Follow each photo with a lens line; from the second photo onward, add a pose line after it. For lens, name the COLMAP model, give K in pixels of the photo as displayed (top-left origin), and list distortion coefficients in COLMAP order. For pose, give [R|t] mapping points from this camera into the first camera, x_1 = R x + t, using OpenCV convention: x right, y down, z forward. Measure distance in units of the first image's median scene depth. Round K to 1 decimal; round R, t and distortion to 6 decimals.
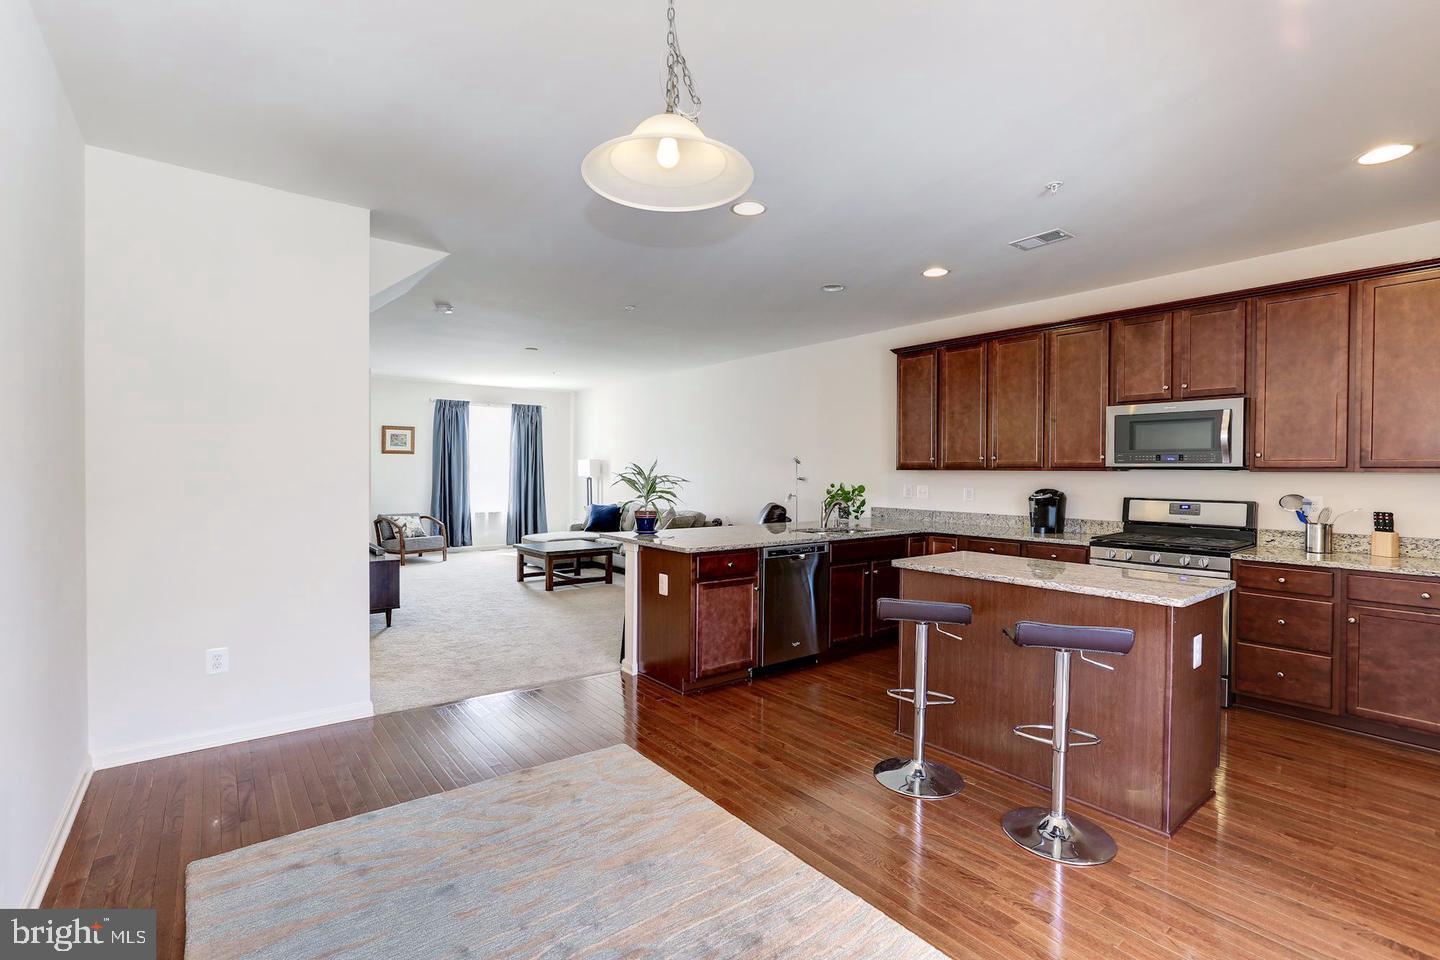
lens RADIAL K [[660.3, 0, 719.8], [0, 660.3, 481.0], [0, 0, 1]] dist [-0.012309, 0.012363]
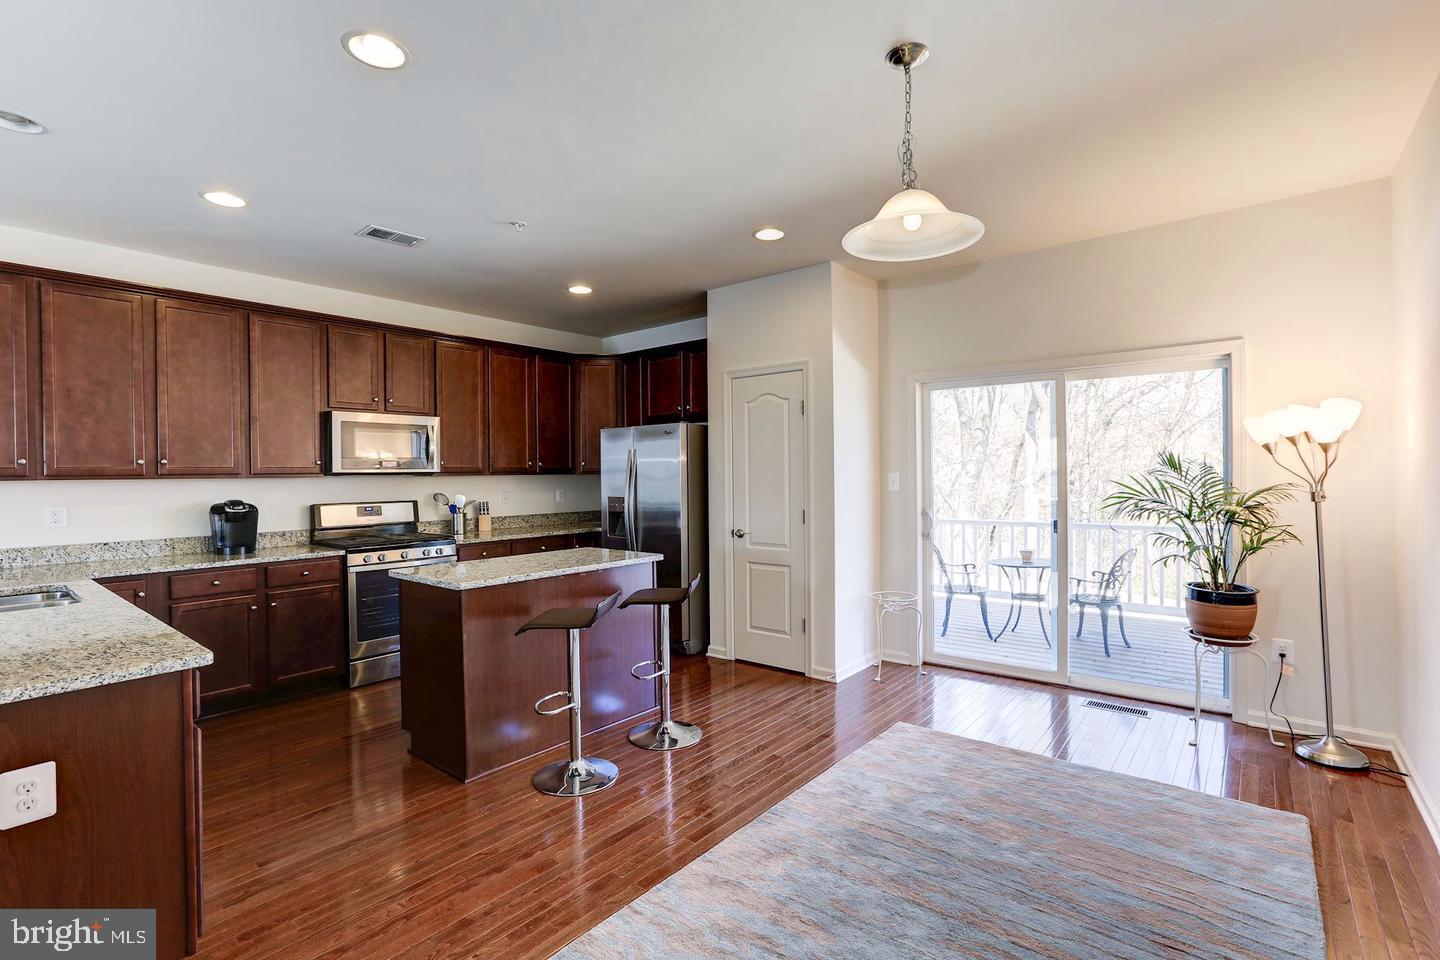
lens RADIAL K [[660.3, 0, 714.2], [0, 660.3, 477.0], [0, 0, 1]] dist [-0.012309, 0.012363]
pose [[-0.185408, -0.008294, 0.982627, -0.502789], [0.026872, 0.999548, 0.013507, -0.014137], [-0.982294, 0.028909, -0.185102, 0.661732]]
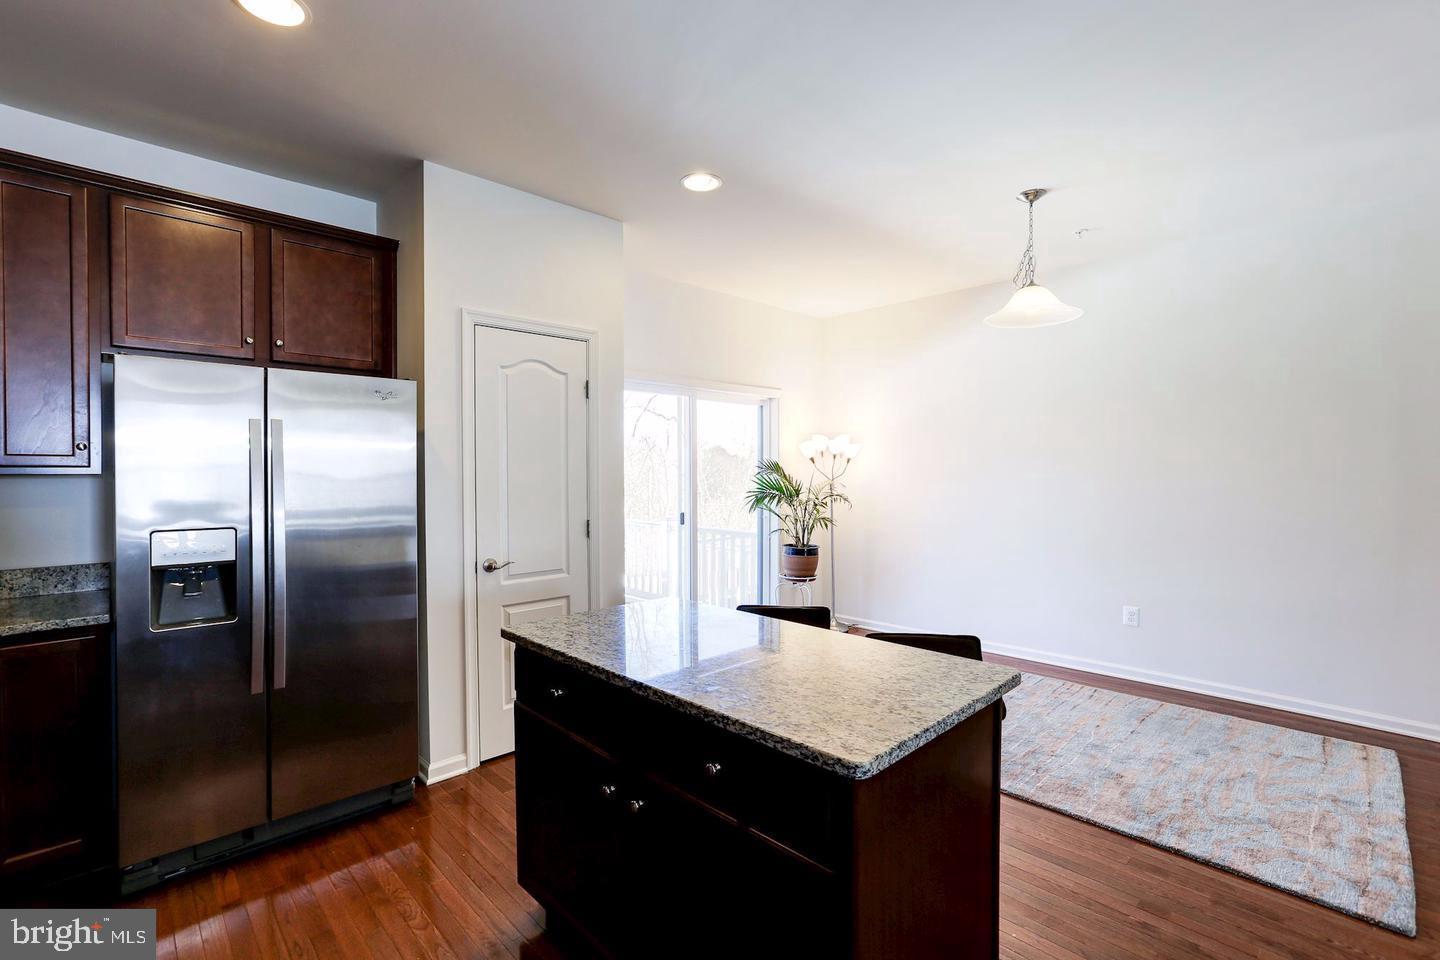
lens RADIAL K [[660.3, 0, 726.0], [0, 660.3, 471.7], [0, 0, 1]] dist [-0.012309, 0.012363]
pose [[-0.995261, -0.003597, -0.097174, 0.410481], [-0.005429, 0.999812, 0.018594, -0.020085], [0.097089, 0.019033, -0.995094, 1.158203]]
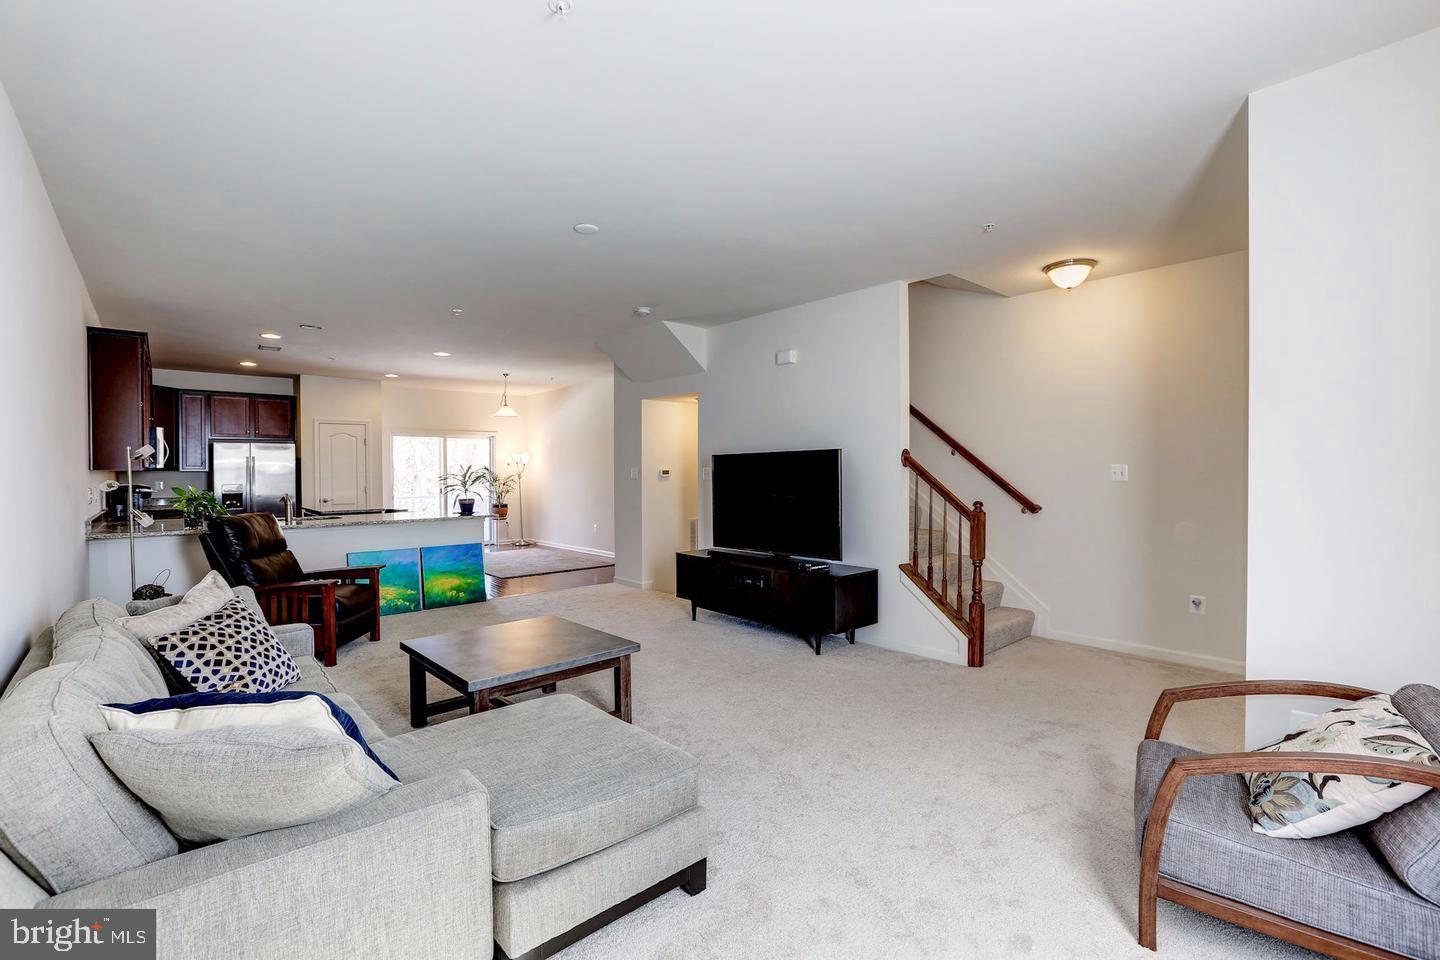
lens RADIAL K [[660.3, 0, 724.3], [0, 660.3, 469.8], [0, 0, 1]] dist [-0.012309, 0.012363]
pose [[-0.999469, 0.001396, -0.032549, -0.697078], [0.000771, 0.999815, 0.019222, -0.049416], [0.032570, 0.019186, -0.999285, 2.713361]]
